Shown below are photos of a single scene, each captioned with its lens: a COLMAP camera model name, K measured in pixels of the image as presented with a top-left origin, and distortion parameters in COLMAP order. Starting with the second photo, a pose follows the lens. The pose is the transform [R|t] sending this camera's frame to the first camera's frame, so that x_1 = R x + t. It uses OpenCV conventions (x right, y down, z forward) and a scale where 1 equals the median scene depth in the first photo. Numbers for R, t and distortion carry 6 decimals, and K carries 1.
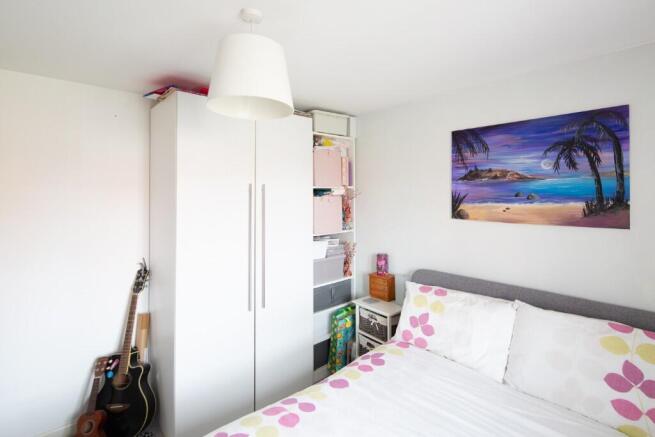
lens RADIAL K [[305.5, 0, 328.1], [0, 305.5, 188.8], [0, 0, 1]] dist [0.000899, 0.000144]
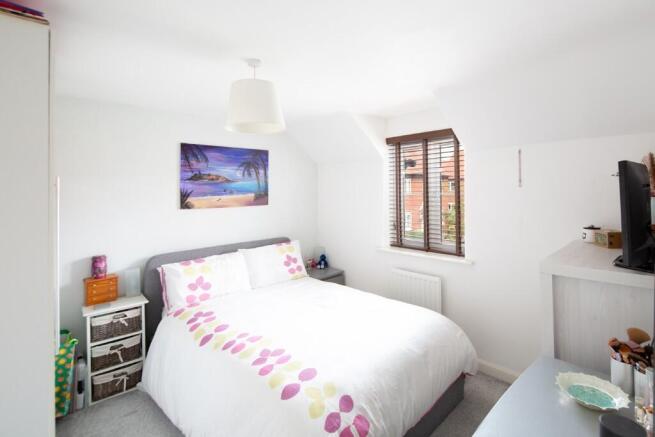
lens RADIAL K [[320.8, 0, 328.1], [0, 320.8, 188.0], [0, 0, 1]] dist [-0.000416, -0.000120]
pose [[0.031658, 0.000522, 0.999499, -1.104582], [-0.003635, 0.999993, -0.000407, 0.004296], [-0.999492, -0.003621, 0.031660, 0.377088]]
